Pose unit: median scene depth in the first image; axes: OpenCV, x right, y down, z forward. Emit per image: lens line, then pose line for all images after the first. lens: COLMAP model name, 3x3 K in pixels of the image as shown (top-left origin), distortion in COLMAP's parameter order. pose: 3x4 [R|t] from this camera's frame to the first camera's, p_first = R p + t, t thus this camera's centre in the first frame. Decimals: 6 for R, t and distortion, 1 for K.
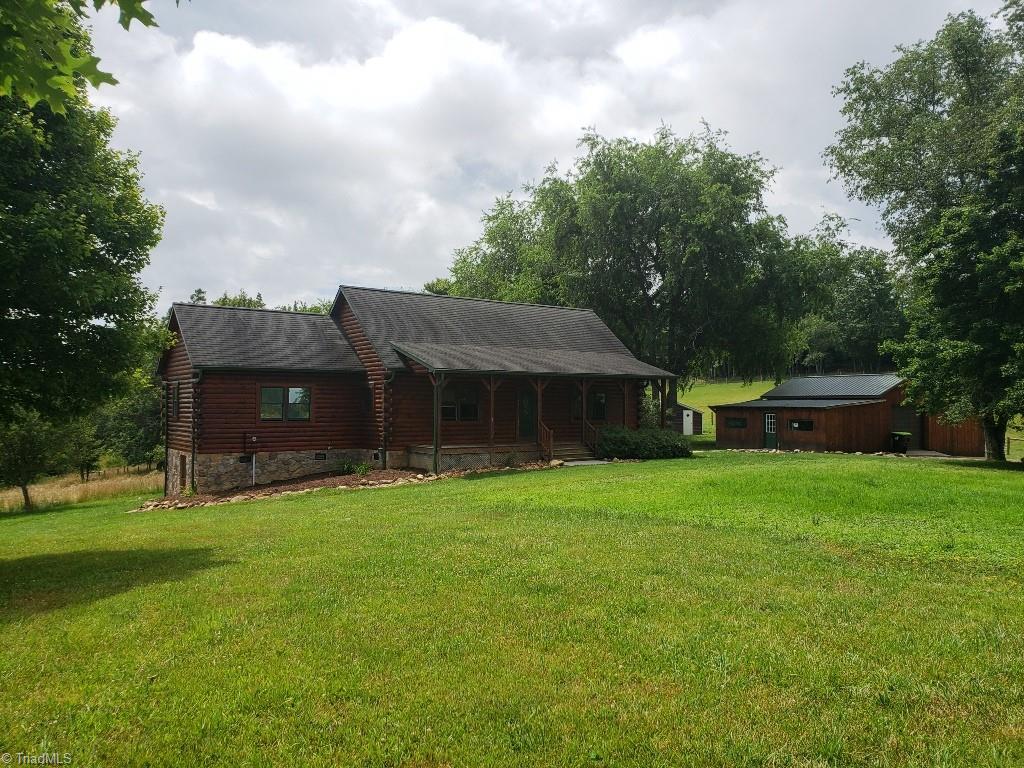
lens RADIAL K [[780.0, 0, 512.0], [0, 780.0, 384.0], [0, 0, 1]] dist [0.002237, -0.170695]
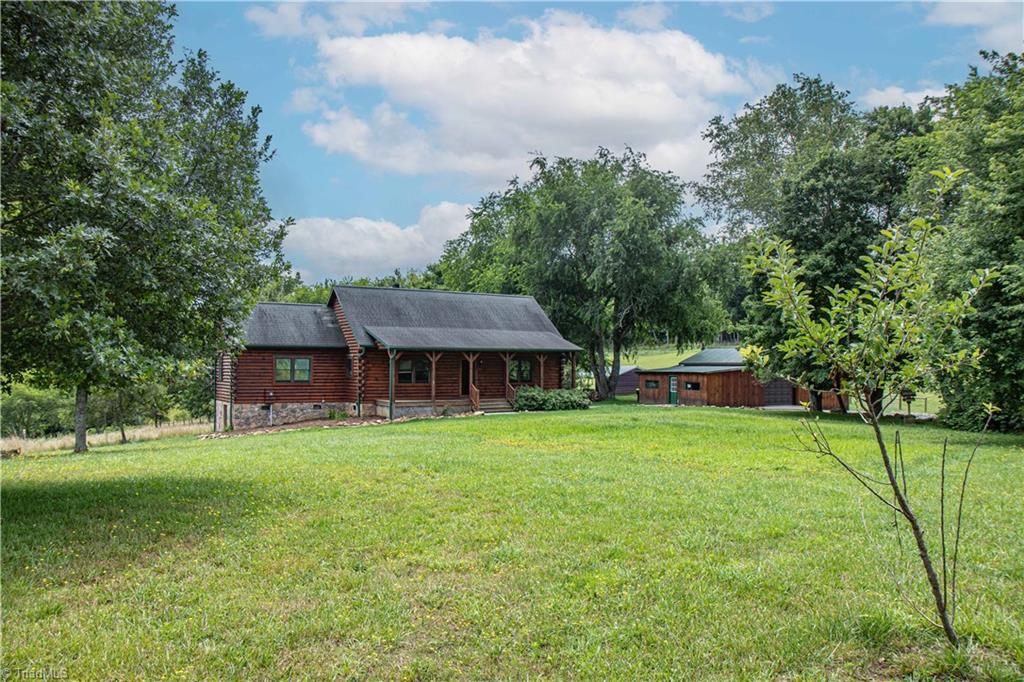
lens RADIAL K [[752.6, 0, 512.0], [0, 752.6, 341.0], [0, 0, 1]] dist [-0.216090, 0.000485]
pose [[0.998789, 0.000790, -0.049202, 0.158087], [-0.000999, 0.999991, -0.004218, -0.019803], [0.049198, 0.004262, 0.998780, -0.296682]]
